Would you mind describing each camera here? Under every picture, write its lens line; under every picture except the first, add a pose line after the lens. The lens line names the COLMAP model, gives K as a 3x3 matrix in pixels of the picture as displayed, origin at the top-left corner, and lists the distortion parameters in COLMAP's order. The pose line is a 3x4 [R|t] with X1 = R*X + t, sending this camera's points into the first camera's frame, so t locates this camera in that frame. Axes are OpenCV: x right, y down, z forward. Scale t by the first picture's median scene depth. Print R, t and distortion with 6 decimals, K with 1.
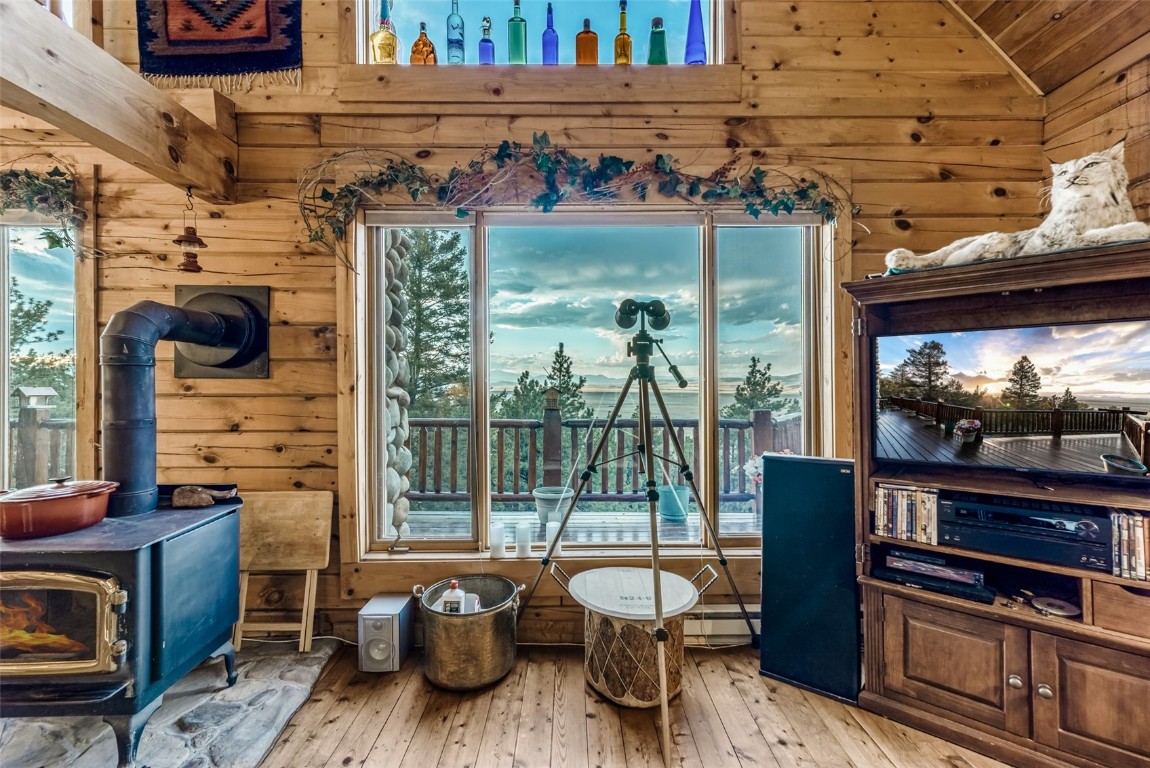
lens RADIAL K [[496.6, 0, 574.4], [0, 496.6, 384.8], [0, 0, 1]] dist [0.009554, -0.000129]
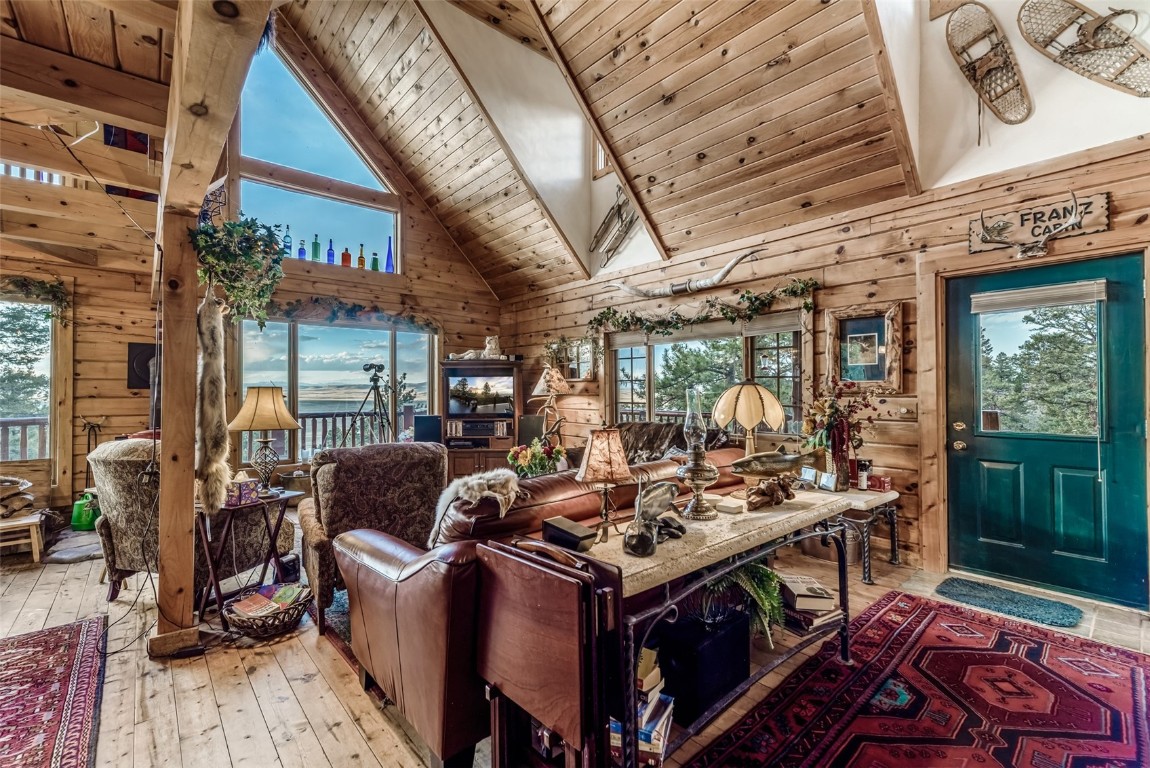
lens RADIAL K [[496.6, 0, 570.9], [0, 496.6, 384.1], [0, 0, 1]] dist [0.009554, -0.000129]
pose [[0.764009, 0.008794, 0.645146, -0.736571], [0.000970, 0.999890, -0.014779, -0.001059], [-0.645205, 0.011917, 0.763916, -1.674222]]
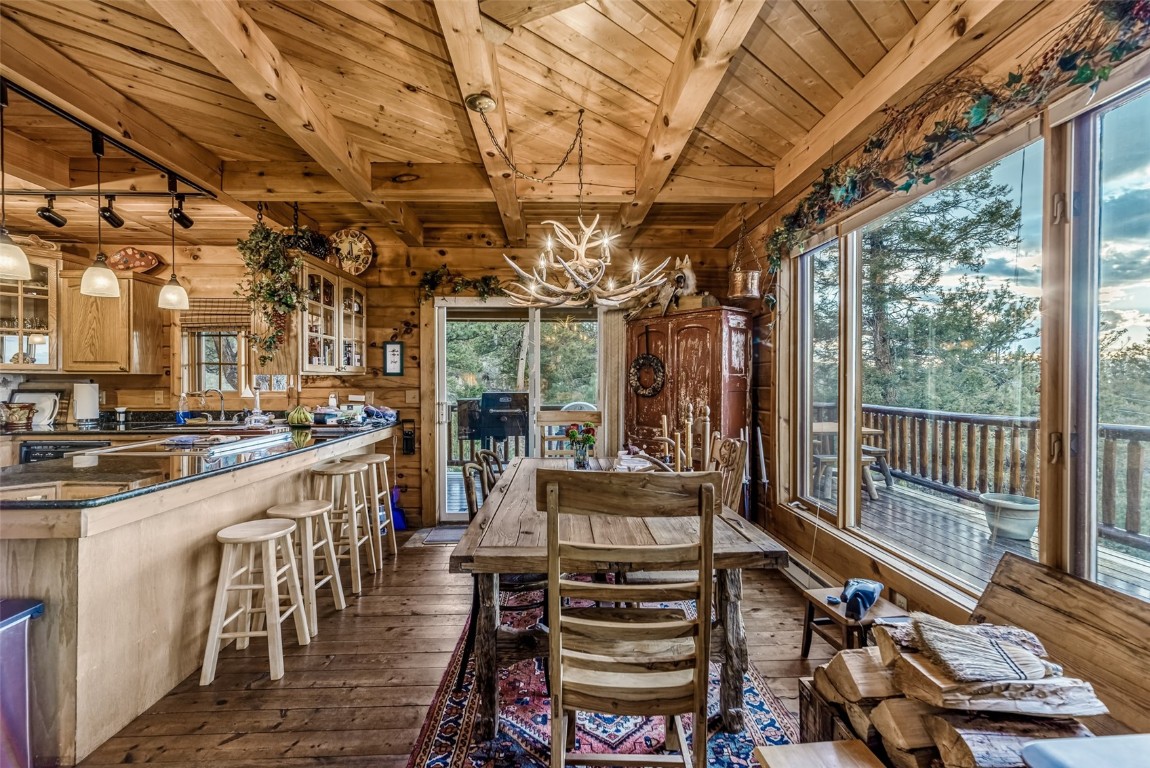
lens RADIAL K [[496.6, 0, 569.6], [0, 496.6, 385.6], [0, 0, 1]] dist [0.009554, -0.000129]
pose [[0.020034, 0.010867, -0.999740, -0.575477], [0.000772, 0.999940, 0.010885, 0.004641], [0.999799, -0.000990, 0.020025, 0.376767]]
